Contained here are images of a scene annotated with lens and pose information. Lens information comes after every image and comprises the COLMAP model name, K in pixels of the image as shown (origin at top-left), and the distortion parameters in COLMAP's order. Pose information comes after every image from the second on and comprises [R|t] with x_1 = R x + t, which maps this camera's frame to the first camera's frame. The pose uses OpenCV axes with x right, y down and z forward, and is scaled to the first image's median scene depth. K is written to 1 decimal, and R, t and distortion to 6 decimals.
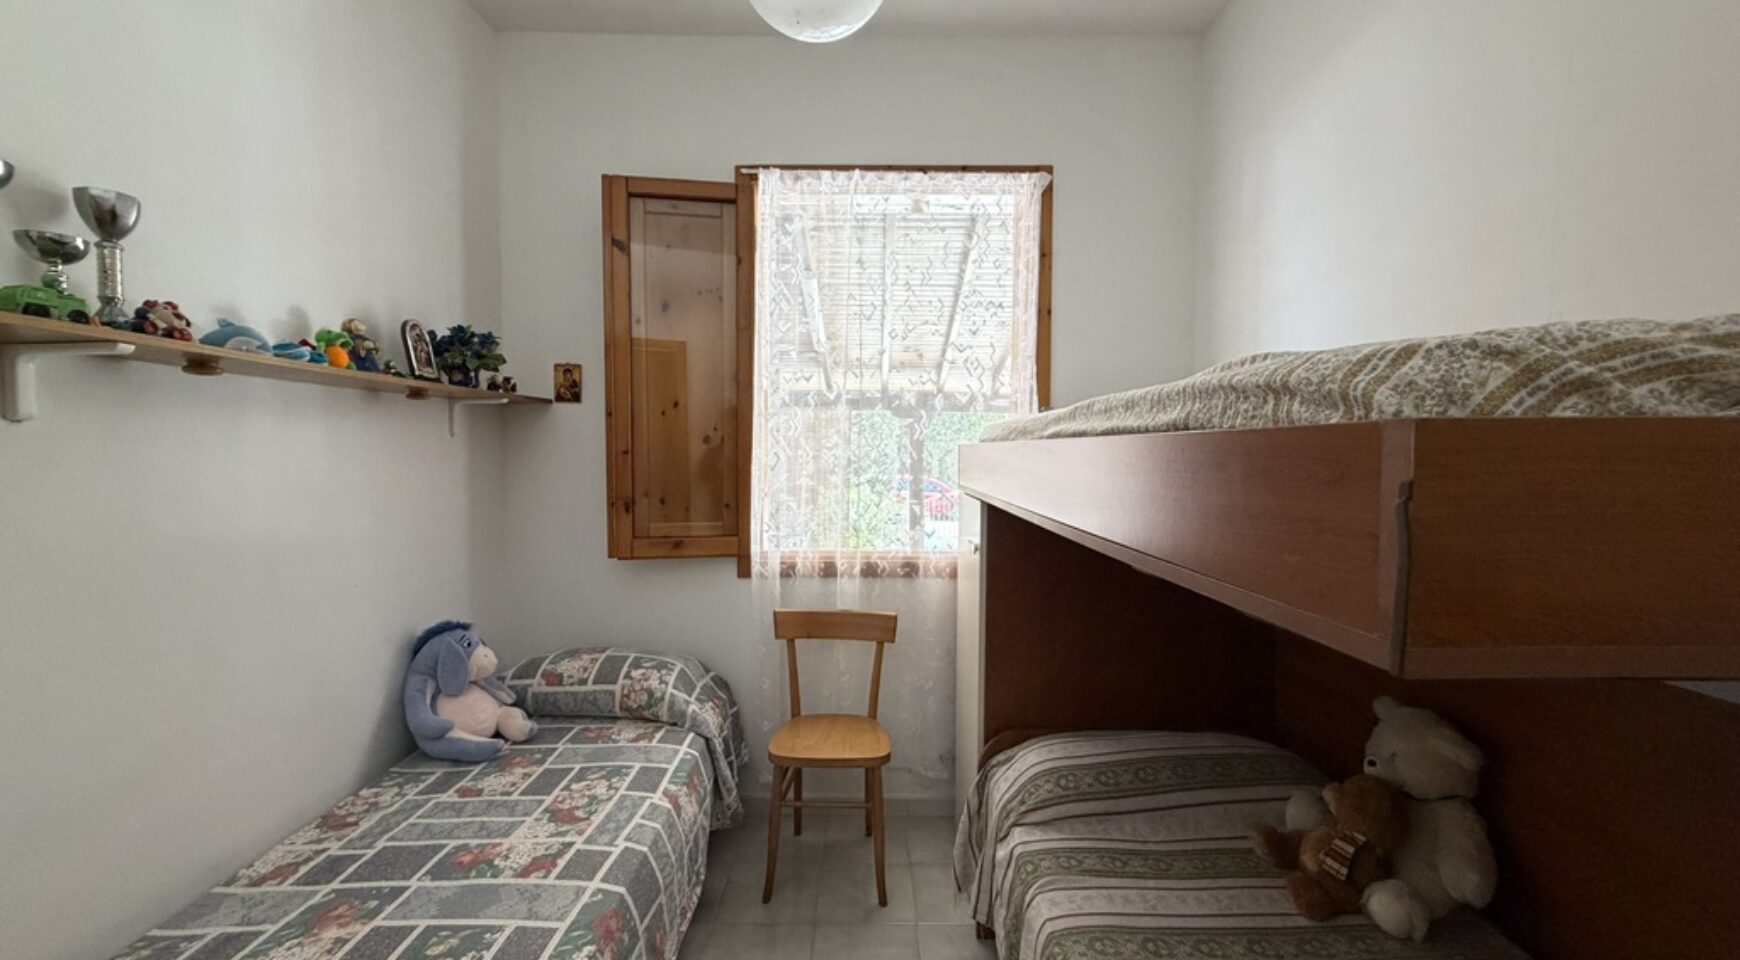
lens RADIAL K [[698.2, 0, 865.4], [0, 698.2, 481.2], [0, 0, 1]] dist [0.000703, 0.000055]
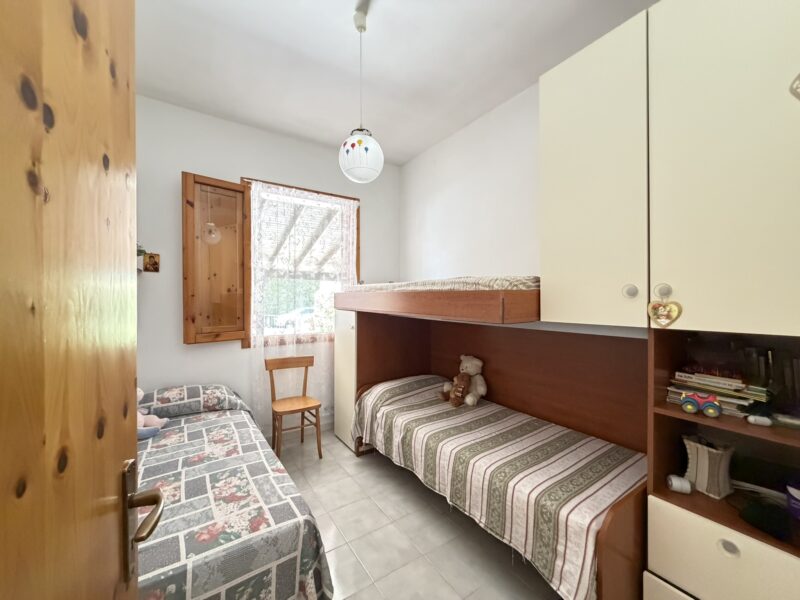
lens RADIAL K [[319.4, 0, 399.6], [0, 319.4, 301.7], [0, 0, 1]] dist [0.001218, -0.000222]
pose [[0.833264, -0.012045, 0.552745, -0.388120], [0.025480, 0.999537, -0.016631, 0.013085], [-0.552288, 0.027942, 0.833185, -0.236772]]
